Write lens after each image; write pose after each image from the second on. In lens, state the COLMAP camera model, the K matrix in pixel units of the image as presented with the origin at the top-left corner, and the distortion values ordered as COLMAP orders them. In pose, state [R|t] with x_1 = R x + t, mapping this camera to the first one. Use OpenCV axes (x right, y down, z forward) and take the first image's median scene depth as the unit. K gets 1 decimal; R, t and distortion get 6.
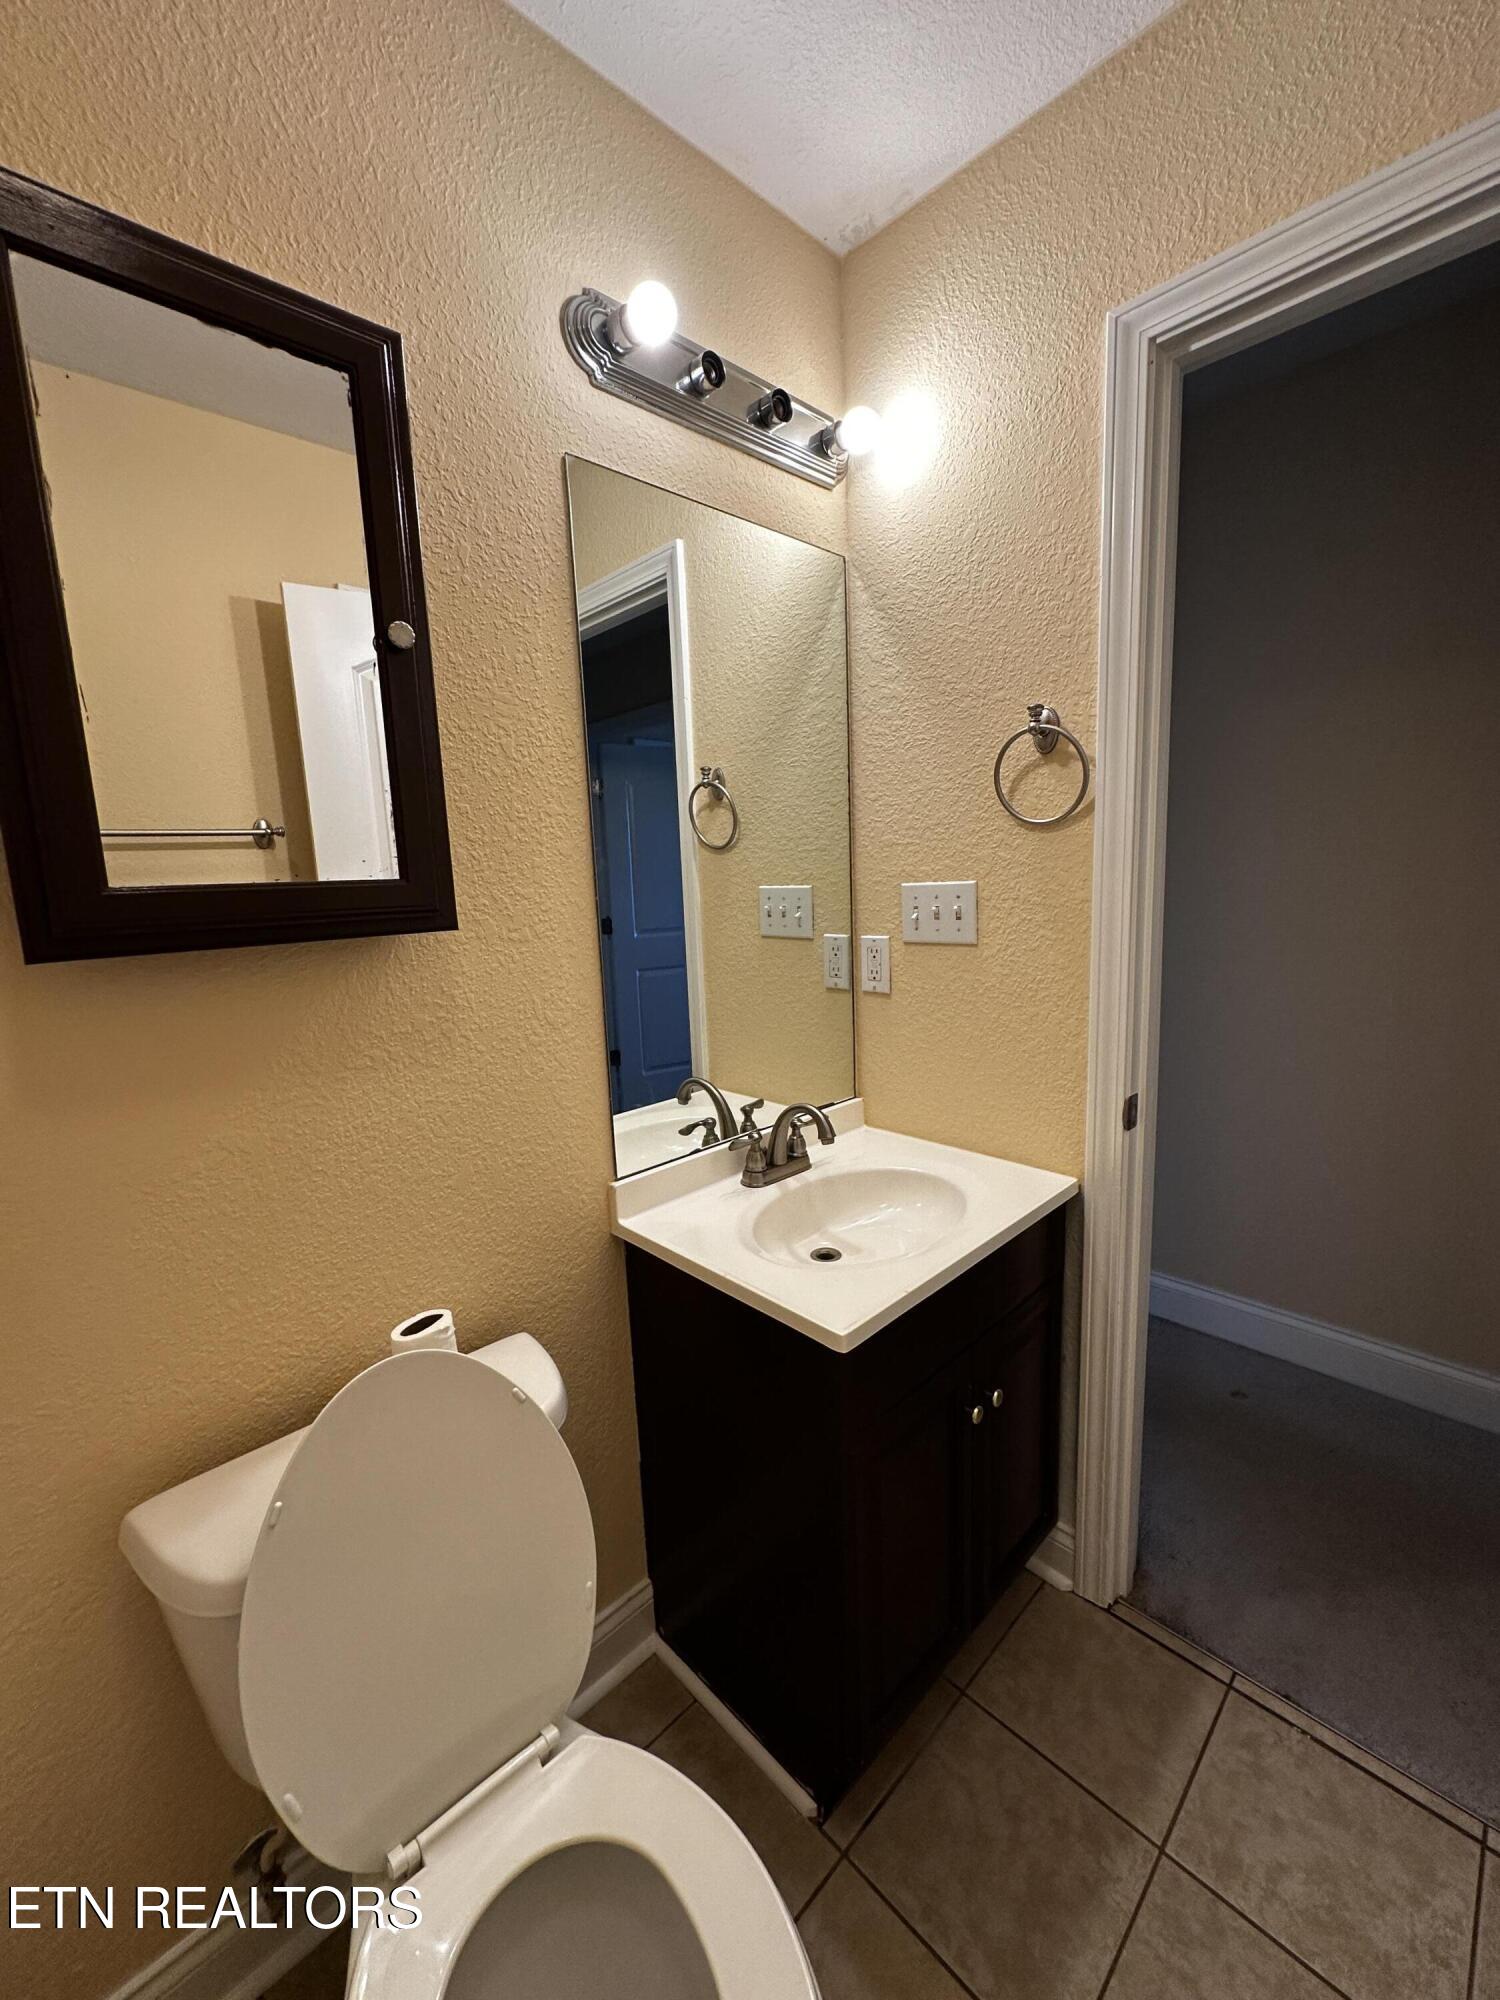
lens RADIAL K [[799.5, 0, 733.6], [0, 799.5, 998.8], [0, 0, 1]] dist [-0.014260, 0.002412]
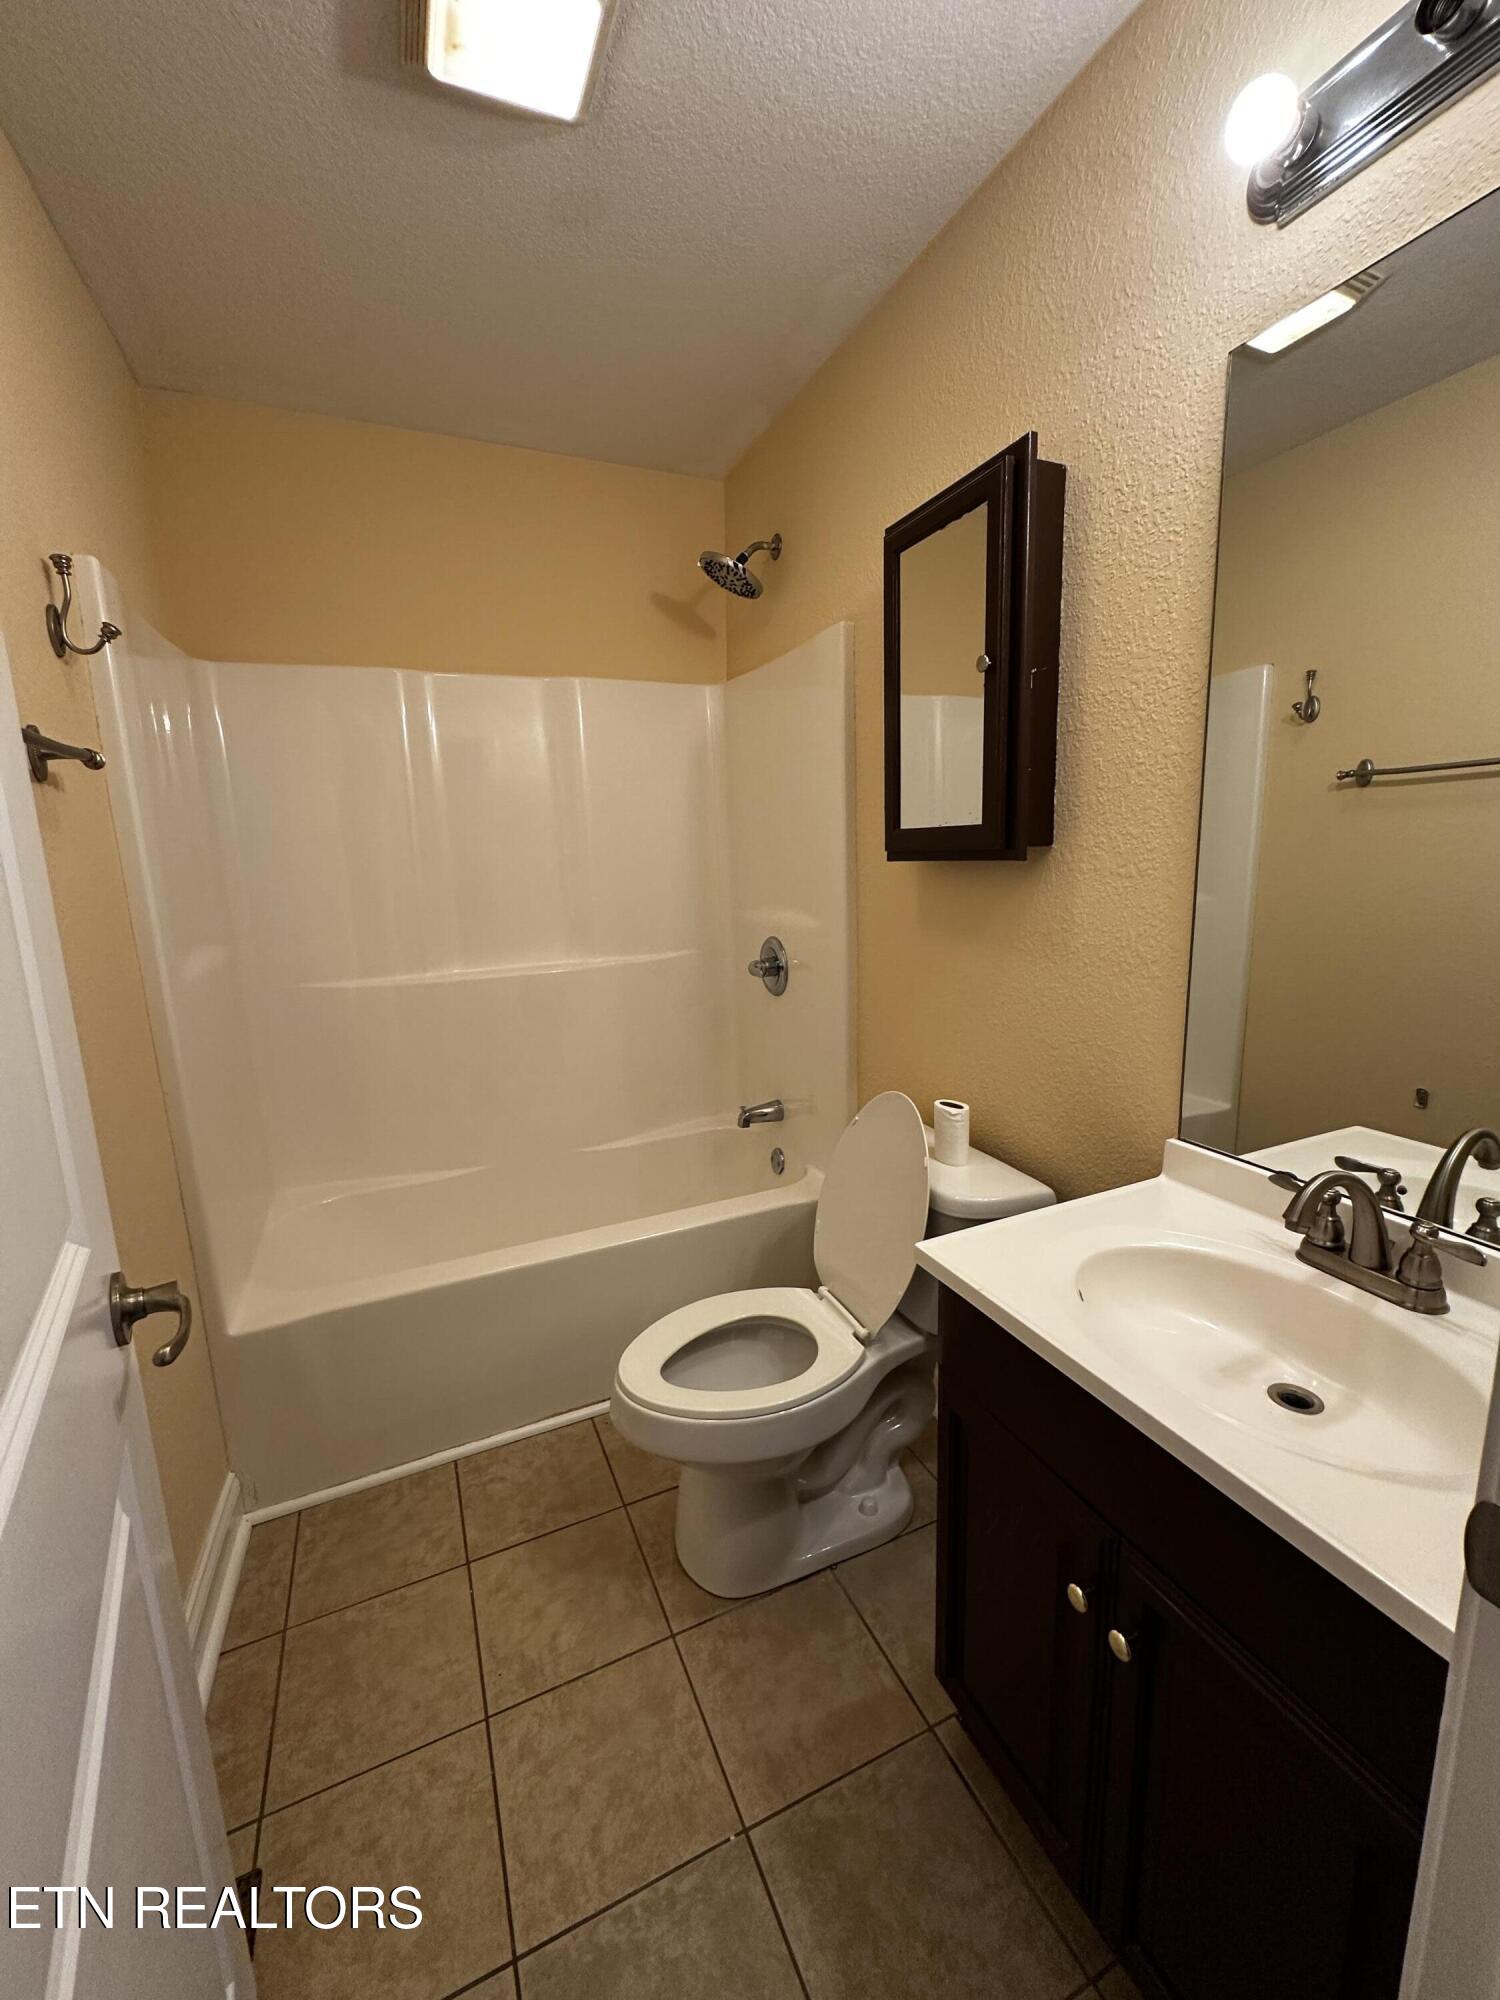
lens RADIAL K [[799.5, 0, 740.9], [0, 799.5, 1002.4], [0, 0, 1]] dist [-0.014260, 0.002412]
pose [[-0.342778, 0.223810, -0.912367, 0.964714], [-0.099217, 0.957149, 0.272071, -0.152011], [0.934162, 0.183782, -0.305883, 0.862086]]
